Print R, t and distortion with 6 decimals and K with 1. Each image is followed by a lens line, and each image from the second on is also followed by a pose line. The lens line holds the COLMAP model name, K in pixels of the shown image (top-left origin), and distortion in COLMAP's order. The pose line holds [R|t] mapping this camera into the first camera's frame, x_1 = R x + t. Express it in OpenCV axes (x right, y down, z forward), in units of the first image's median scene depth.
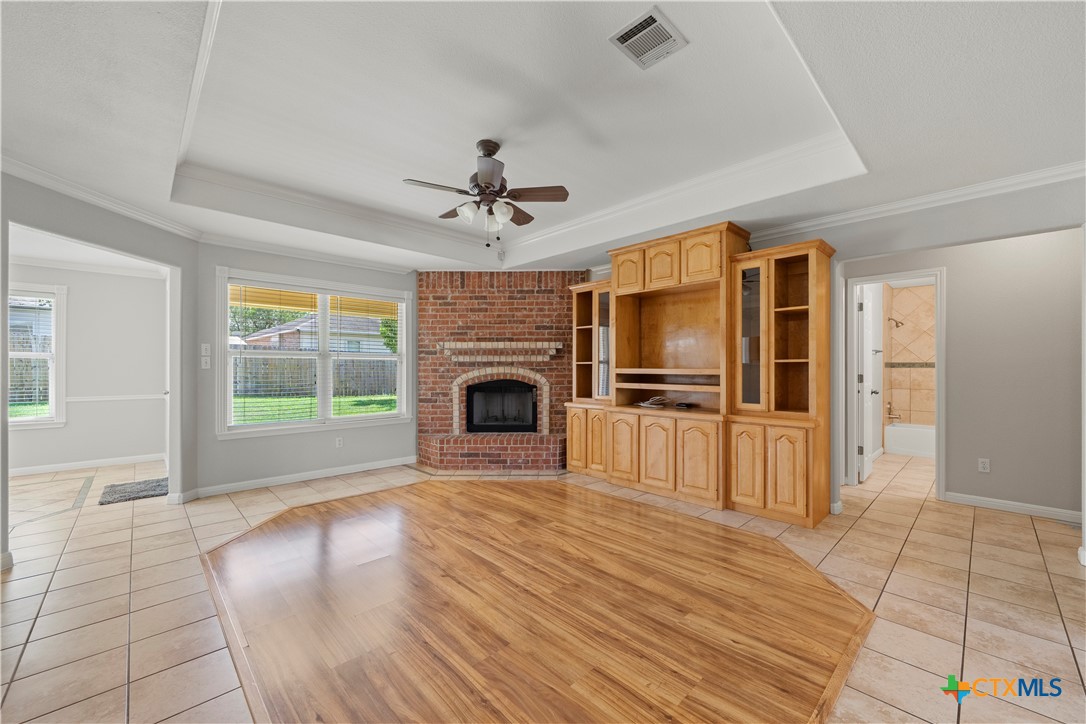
lens RADIAL K [[430.5, 0, 550.2], [0, 430.5, 366.9], [0, 0, 1]] dist [0.001199, -0.000078]
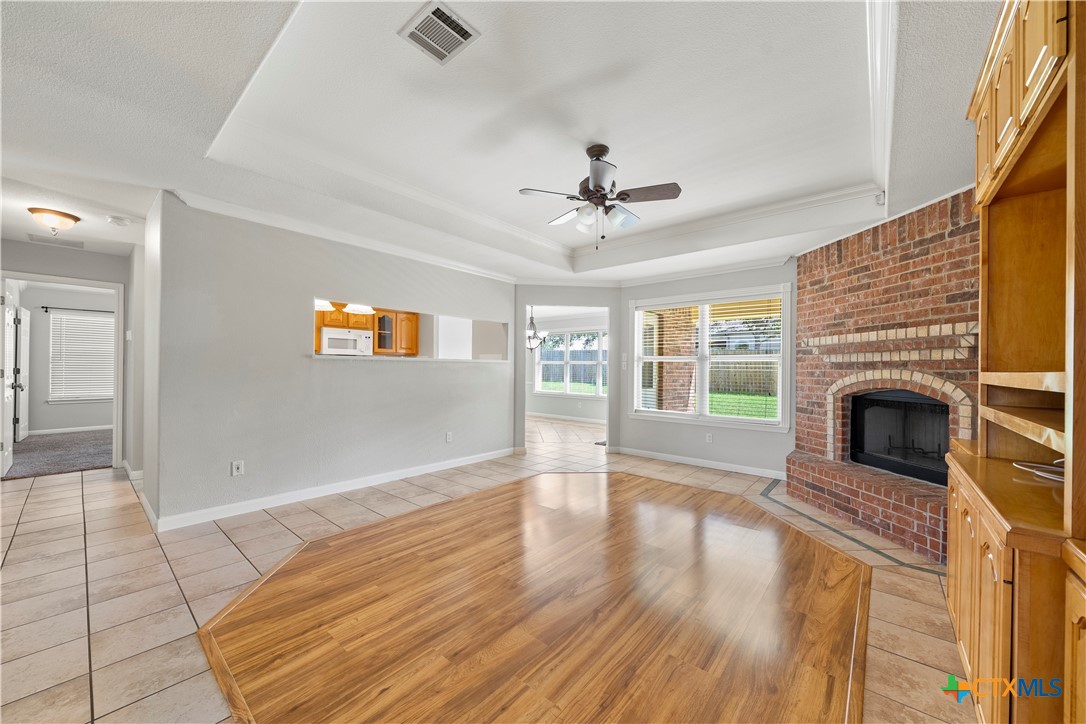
lens RADIAL K [[403.3, 0, 544.9], [0, 403.3, 368.0], [0, 0, 1]] dist [-0.005187, -0.000119]
pose [[0.087135, -0.002002, -0.996194, 0.445469], [-0.009067, 0.999955, -0.002802, 0.003838], [0.996155, 0.009276, 0.087113, 0.446106]]
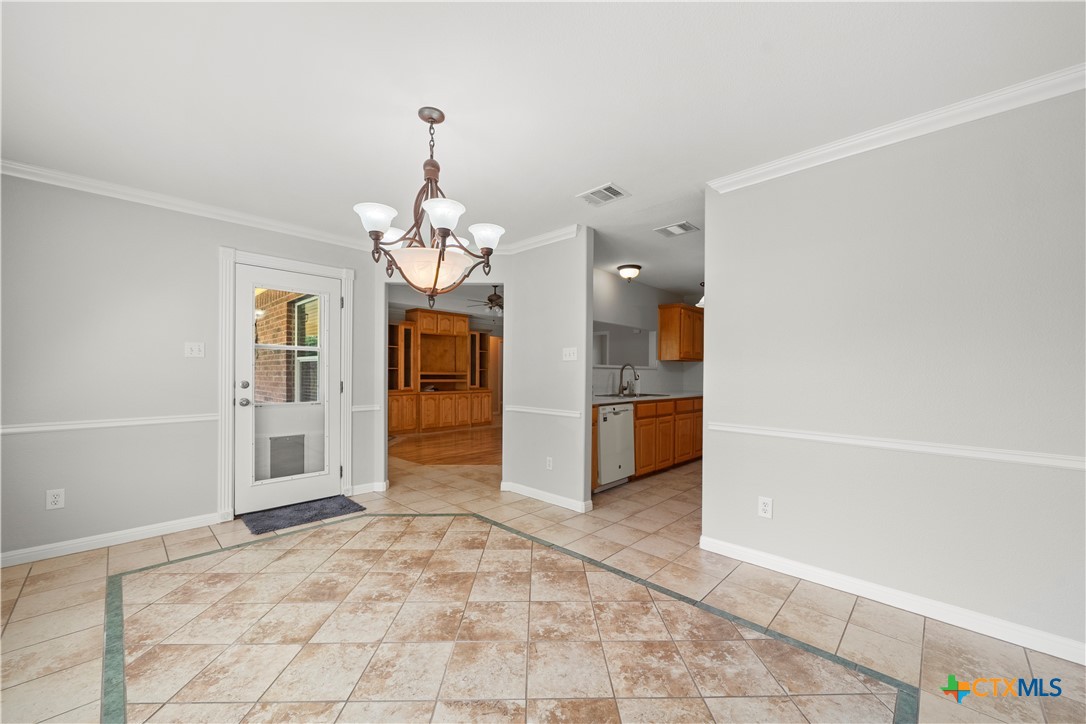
lens RADIAL K [[403.3, 0, 549.4], [0, 403.3, 369.7], [0, 0, 1]] dist [-0.005187, -0.000119]
pose [[-0.037375, 0.007426, 0.999274, -1.375317], [-0.006802, 0.999947, -0.007686, 0.003829], [-0.999278, -0.007084, -0.037322, 0.434122]]
